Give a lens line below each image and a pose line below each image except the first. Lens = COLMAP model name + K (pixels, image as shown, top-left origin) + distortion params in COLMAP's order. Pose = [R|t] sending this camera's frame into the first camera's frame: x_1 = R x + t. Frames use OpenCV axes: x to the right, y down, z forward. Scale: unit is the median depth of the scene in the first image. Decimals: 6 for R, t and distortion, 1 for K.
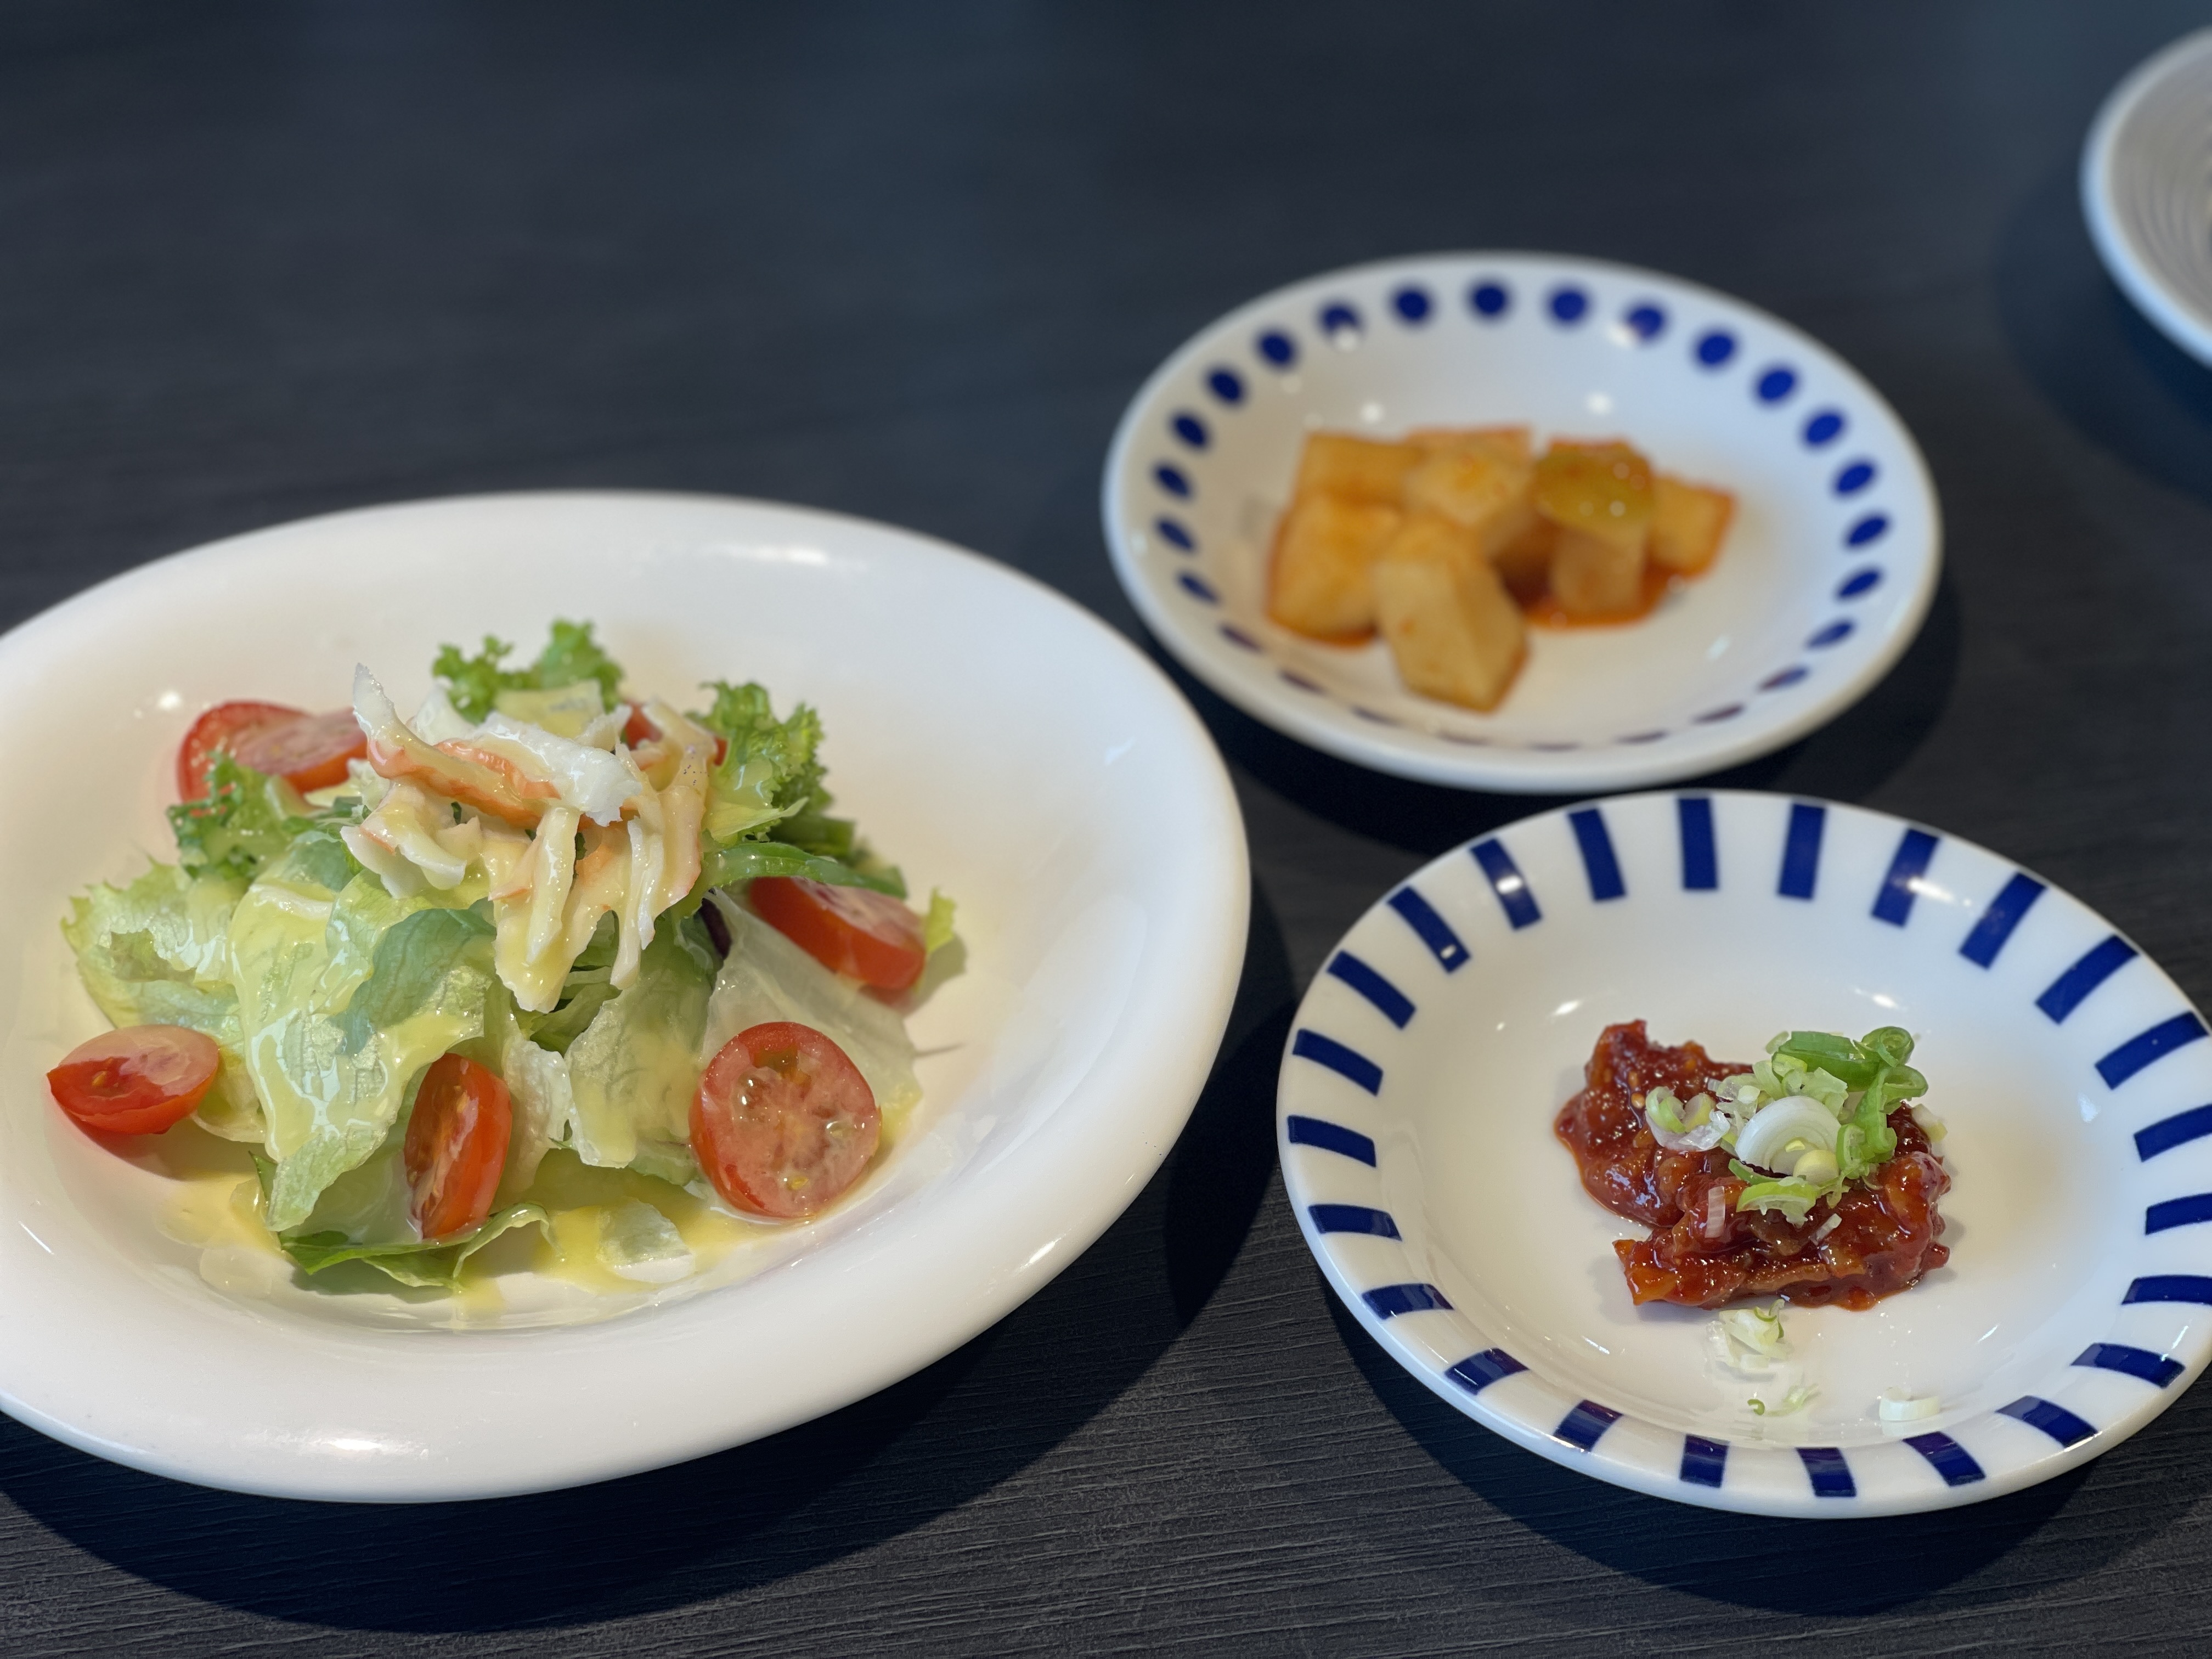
lens RADIAL K [[4185.0, 0, 1105.2], [0, 4185.0, 830.6], [0, 0, 1]] dist [0.110750, 0.000000]
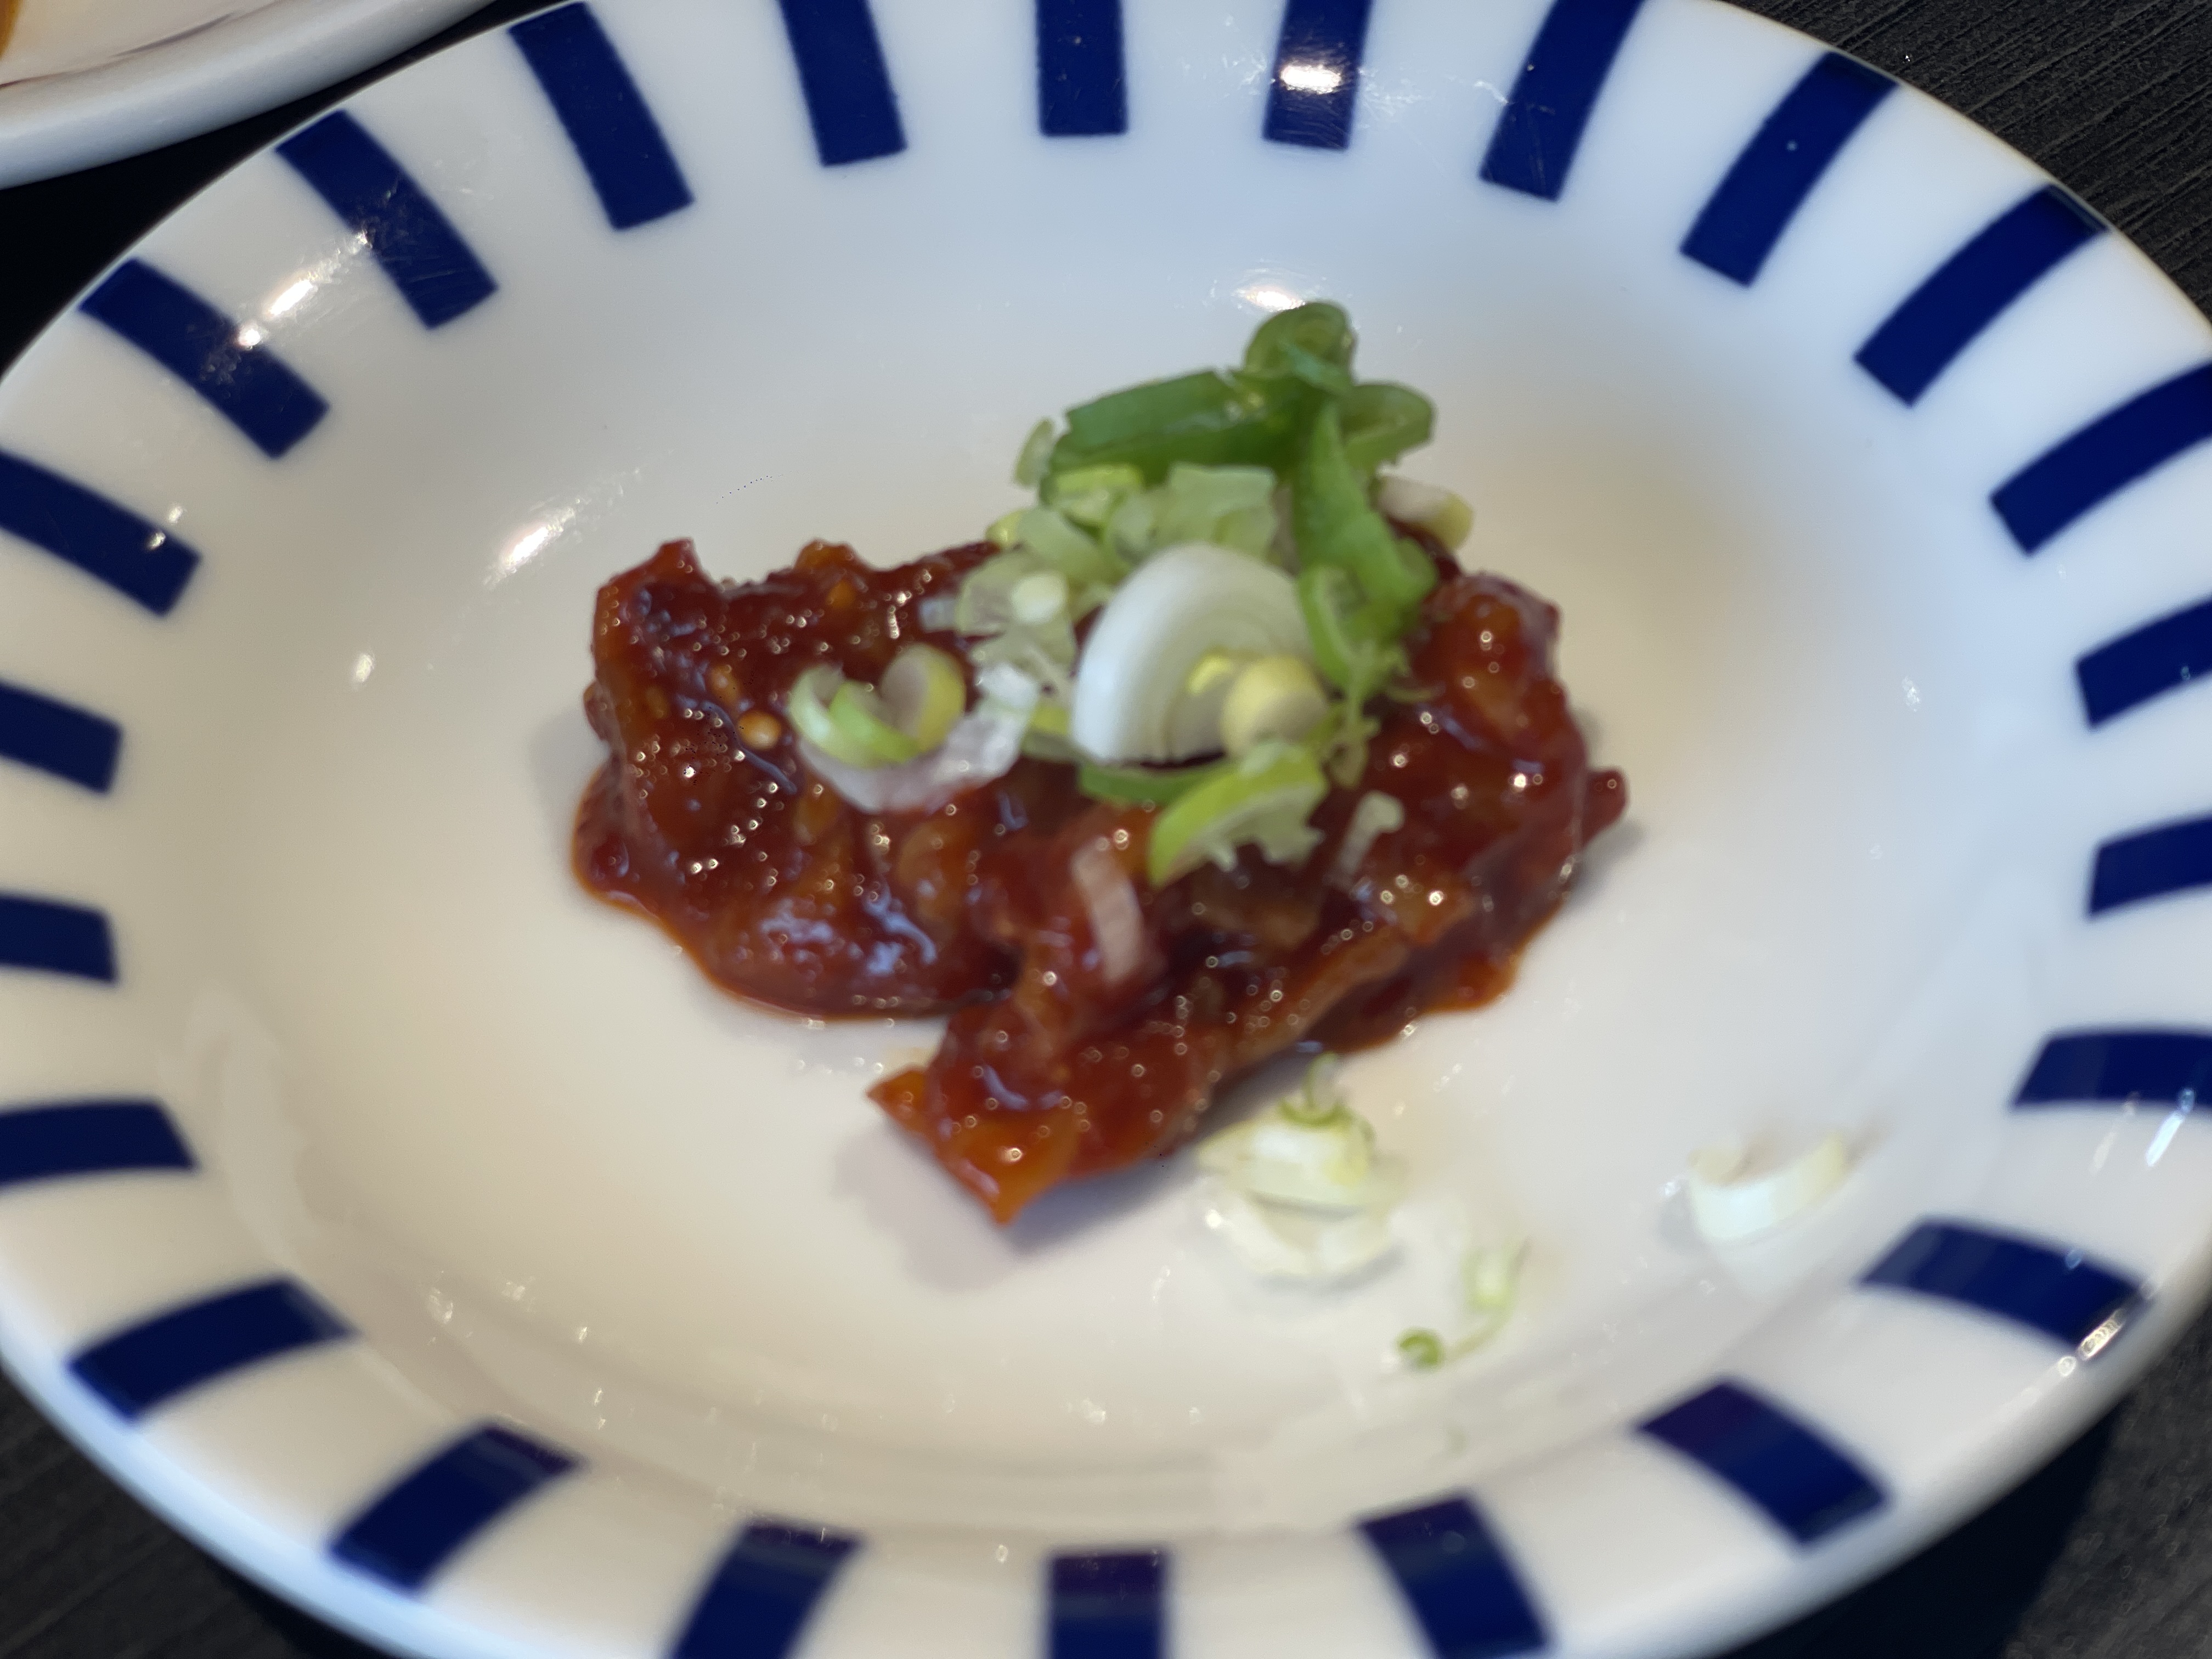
lens RADIAL K [[4185.0, 0, 1099.3], [0, 4185.0, 838.2], [0, 0, 1]] dist [0.110750, 0.000000]
pose [[0.873881, -0.380014, 0.303186, 0.037639], [0.359938, 0.924977, 0.121910, 0.042798], [-0.326767, 0.002593, 0.945101, 0.706063]]
